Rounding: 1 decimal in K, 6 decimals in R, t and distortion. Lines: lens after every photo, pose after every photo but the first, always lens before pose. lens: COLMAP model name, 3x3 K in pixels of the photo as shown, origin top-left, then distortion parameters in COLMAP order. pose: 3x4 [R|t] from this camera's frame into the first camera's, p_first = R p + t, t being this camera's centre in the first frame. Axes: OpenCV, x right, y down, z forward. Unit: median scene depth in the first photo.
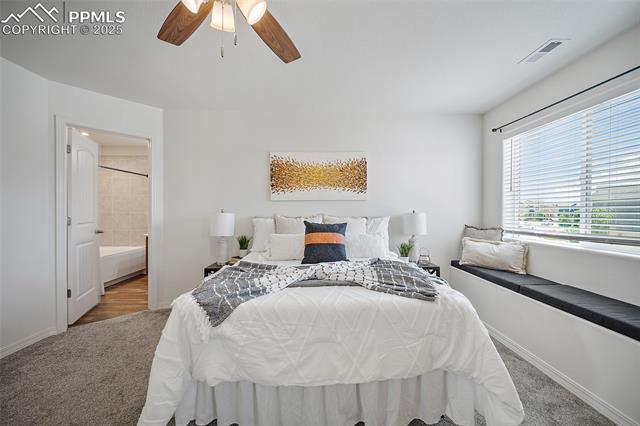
lens RADIAL K [[249.7, 0, 320.0], [0, 249.7, 213.0], [0, 0, 1]] dist [0.013373, -0.000123]
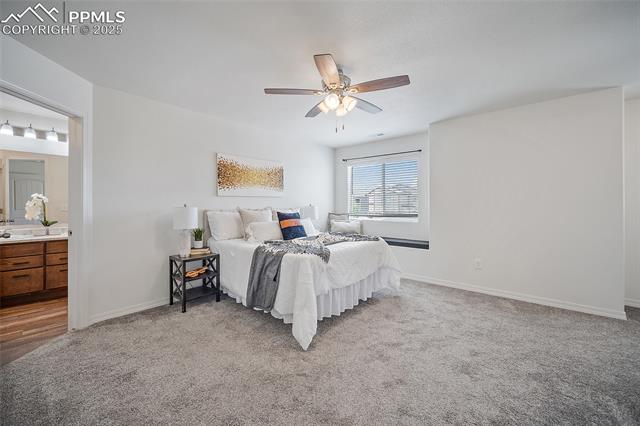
lens RADIAL K [[255.7, 0, 320.9], [0, 255.7, 206.2], [0, 0, 1]] dist [-0.002491, -0.000360]
pose [[0.677142, -0.009210, 0.735794, -0.775168], [0.010015, 0.999944, 0.003300, -0.002599], [-0.735784, 0.005134, 0.677197, -0.131065]]
